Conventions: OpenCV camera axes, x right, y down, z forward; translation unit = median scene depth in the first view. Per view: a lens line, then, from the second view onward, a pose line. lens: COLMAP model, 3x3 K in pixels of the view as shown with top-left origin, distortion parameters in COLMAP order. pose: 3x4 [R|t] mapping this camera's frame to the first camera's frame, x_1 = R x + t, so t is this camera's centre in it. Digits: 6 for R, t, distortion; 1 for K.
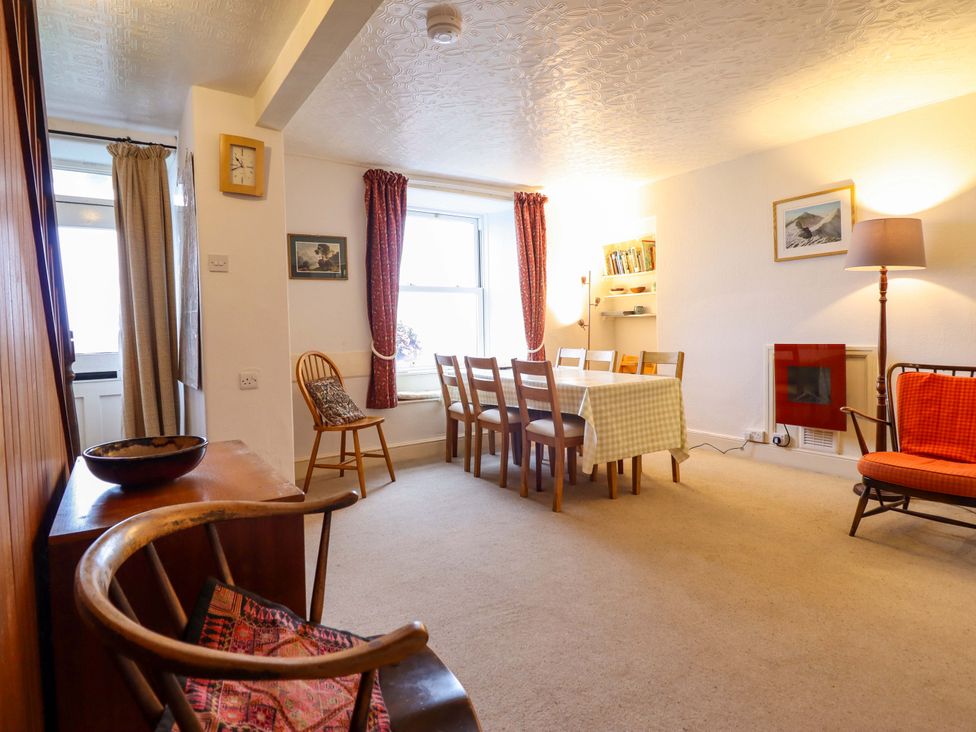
lens RADIAL K [[543.2, 0, 485.0], [0, 543.2, 349.9], [0, 0, 1]] dist [-0.002376, -0.001599]
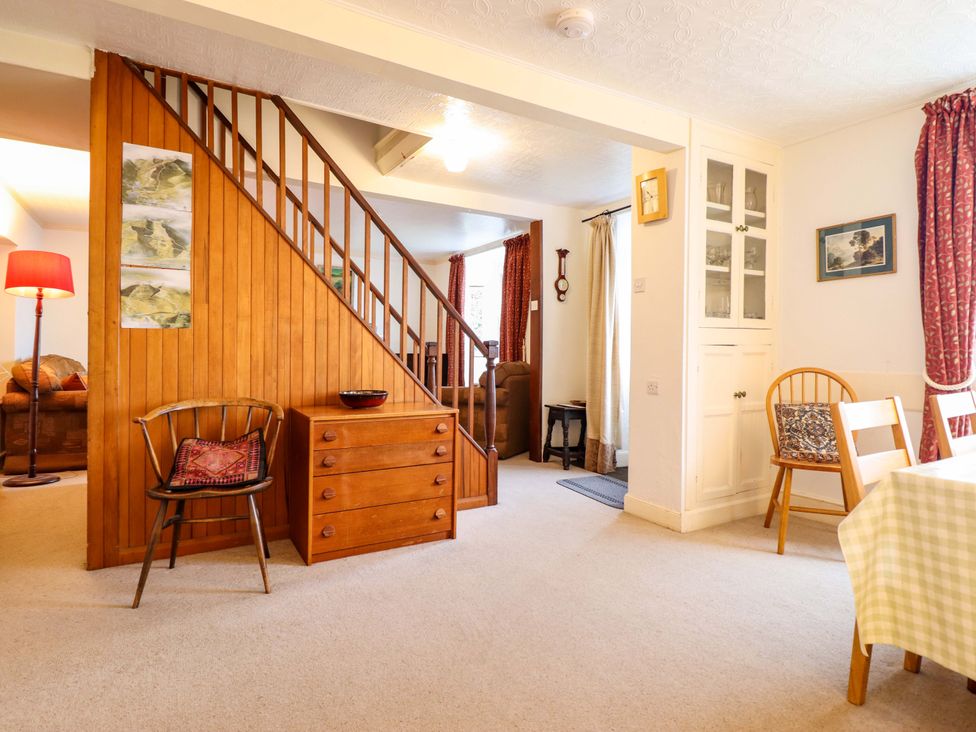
lens RADIAL K [[543.2, 0, 485.0], [0, 543.2, 349.9], [0, 0, 1]] dist [-0.002376, -0.001599]
pose [[-0.053388, 0.022966, -0.998310, 0.510164], [-0.045363, 0.998648, 0.025400, -0.022297], [0.997543, 0.046642, -0.052274, 0.525865]]
